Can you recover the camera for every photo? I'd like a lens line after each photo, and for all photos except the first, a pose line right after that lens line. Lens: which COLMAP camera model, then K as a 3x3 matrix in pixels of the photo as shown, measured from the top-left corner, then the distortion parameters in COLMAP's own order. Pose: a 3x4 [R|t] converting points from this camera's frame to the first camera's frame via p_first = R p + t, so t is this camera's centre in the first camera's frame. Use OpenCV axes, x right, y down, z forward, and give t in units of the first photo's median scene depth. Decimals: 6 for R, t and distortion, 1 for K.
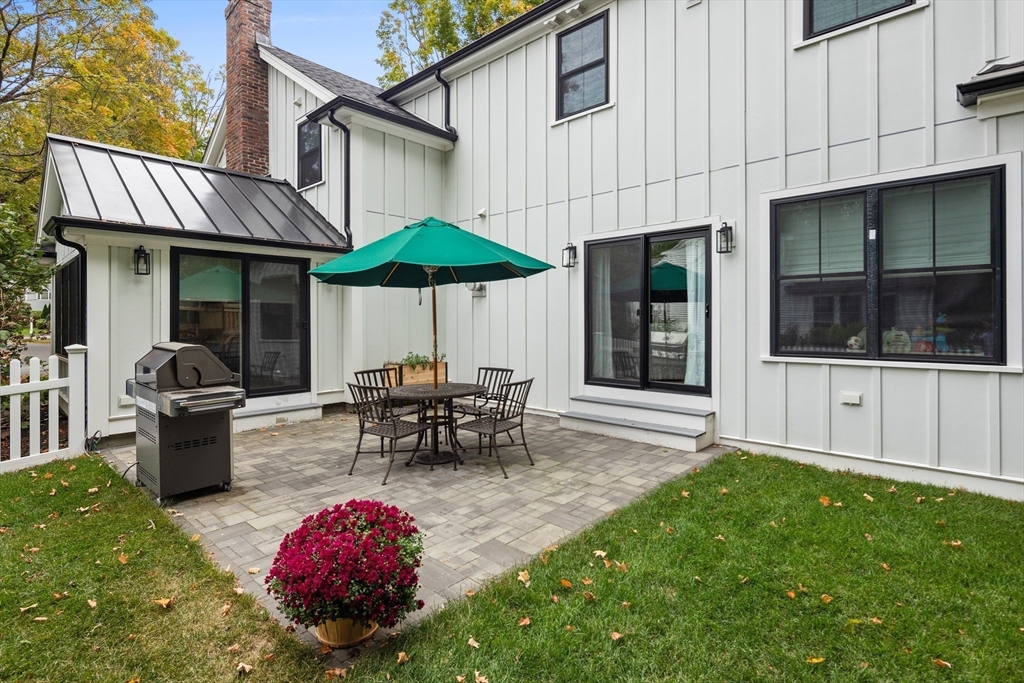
lens RADIAL K [[514.9, 0, 510.9], [0, 514.9, 318.6], [0, 0, 1]] dist [0.002895, -0.000293]
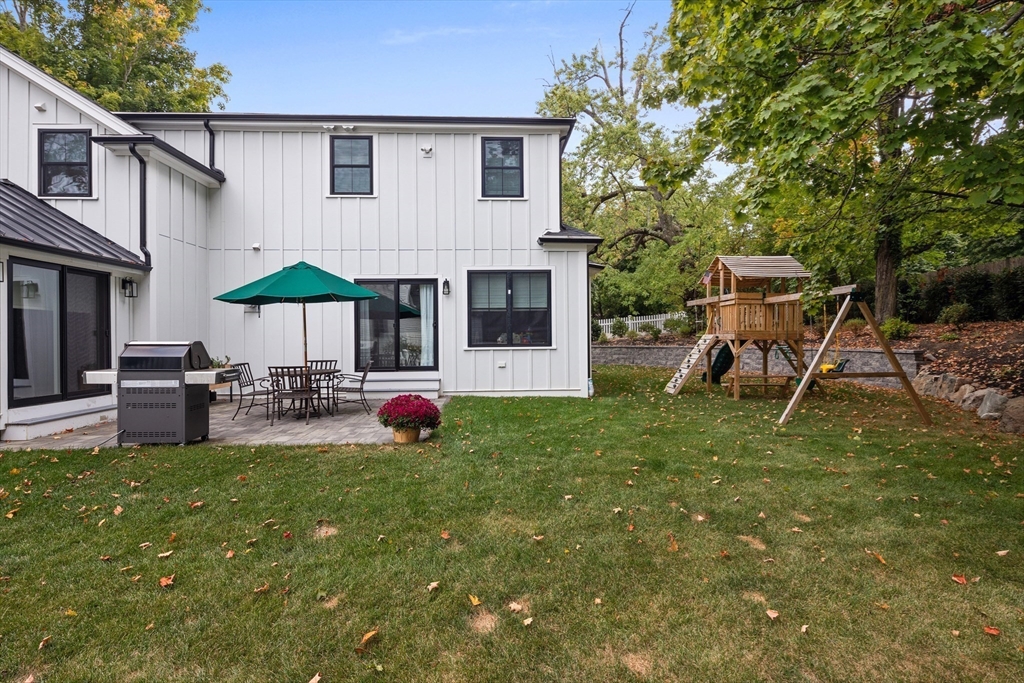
lens RADIAL K [[489.6, 0, 513.4], [0, 489.6, 330.8], [0, 0, 1]] dist [0.000299, -0.000282]
pose [[0.702339, 0.005739, 0.711820, -0.646787], [0.003631, 0.999926, -0.011644, 0.027002], [-0.711833, 0.010762, 0.702266, -0.416491]]
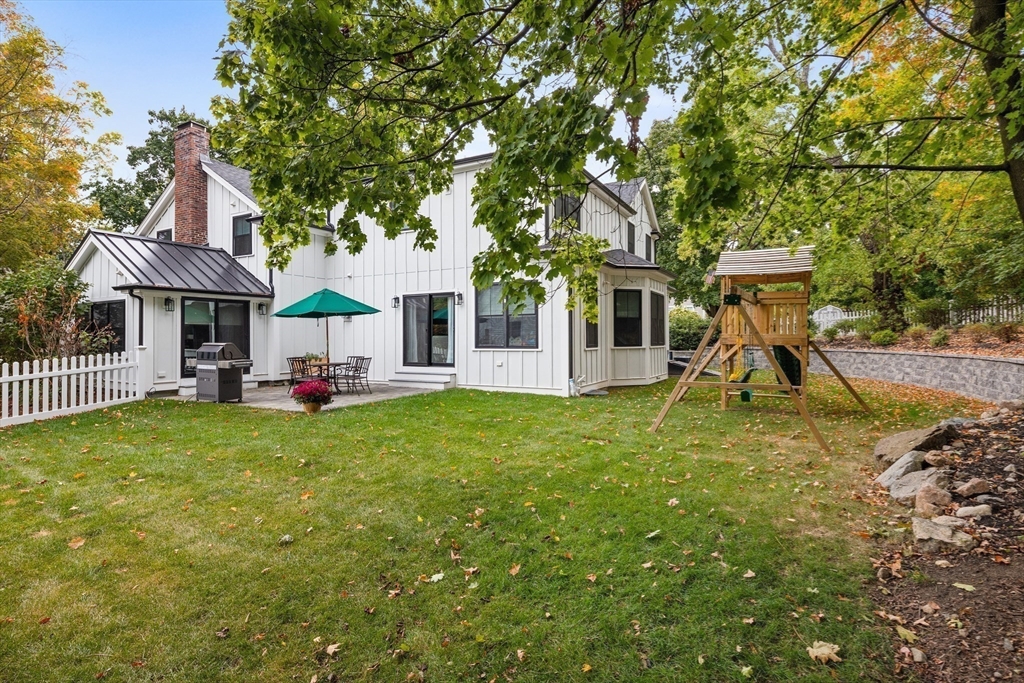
lens RADIAL K [[489.6, 0, 513.4], [0, 489.6, 330.8], [0, 0, 1]] dist [0.000299, -0.000282]
pose [[0.964165, 0.000412, 0.265303, 0.059816], [0.002286, 0.999949, -0.009861, 0.011190], [-0.265293, 0.010114, 0.964115, -1.114576]]
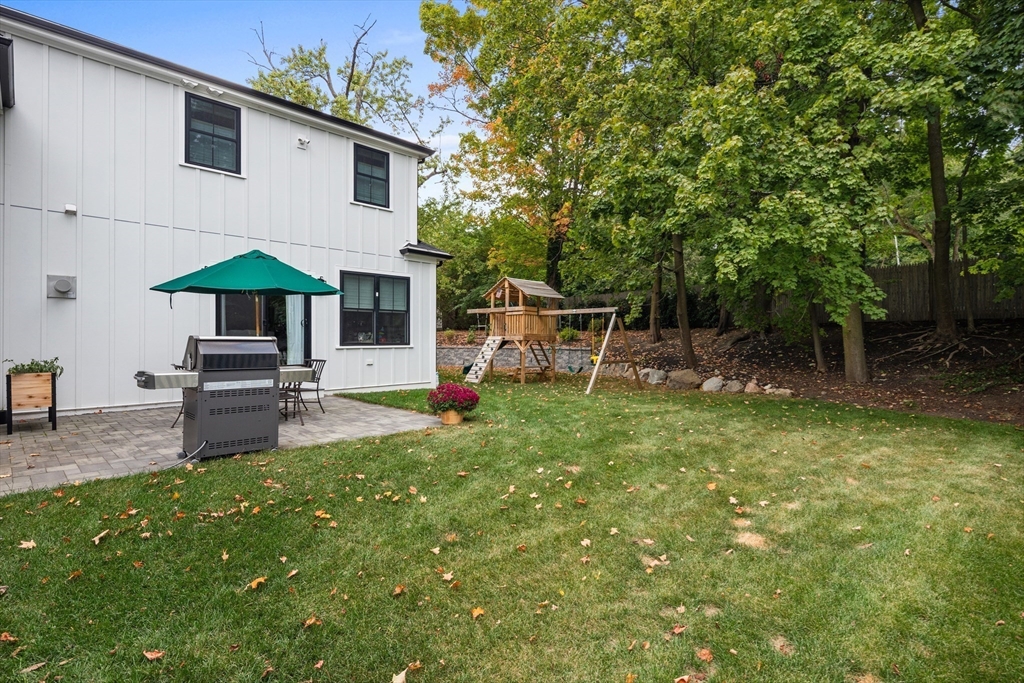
lens RADIAL K [[491.9, 0, 496.5], [0, 491.9, 332.0], [0, 0, 1]] dist [-0.000161, -0.000328]
pose [[0.051466, 0.014450, 0.998570, -1.247112], [-0.006551, 0.999879, -0.014131, 0.035205], [-0.998653, -0.005814, 0.051554, 0.243185]]
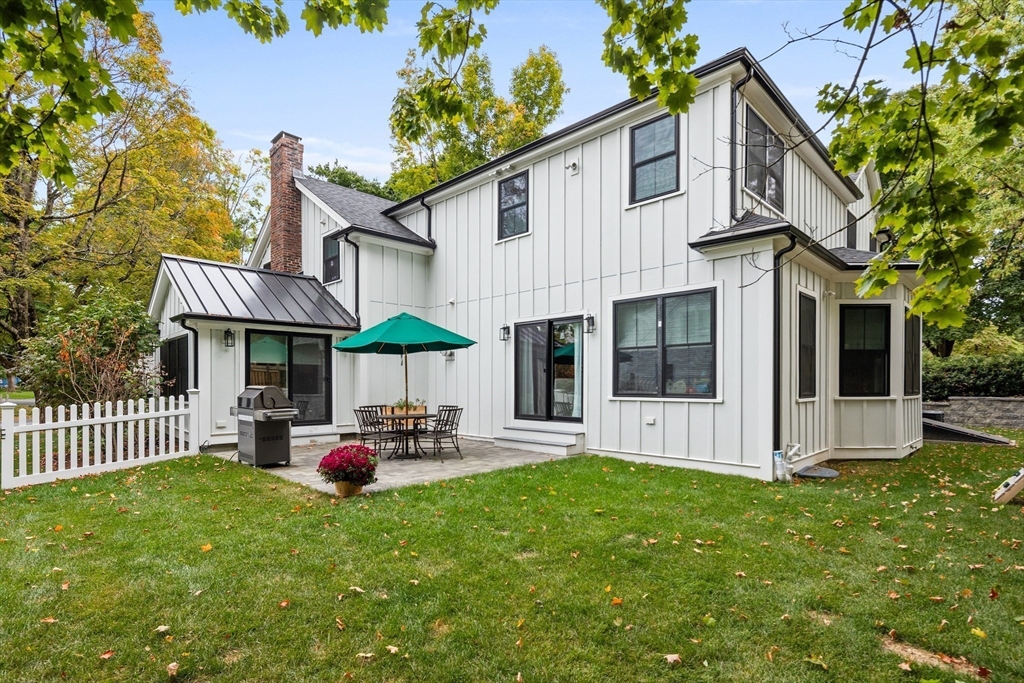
lens RADIAL K [[499.9, 0, 510.1], [0, 499.9, 384.4], [0, 0, 1]] dist [0.002208, 0.000058]
pose [[0.999659, 0.001662, -0.026079, 0.194867], [-0.001504, 0.999980, 0.006072, 0.021484], [0.026088, -0.006030, 0.999641, -0.517016]]
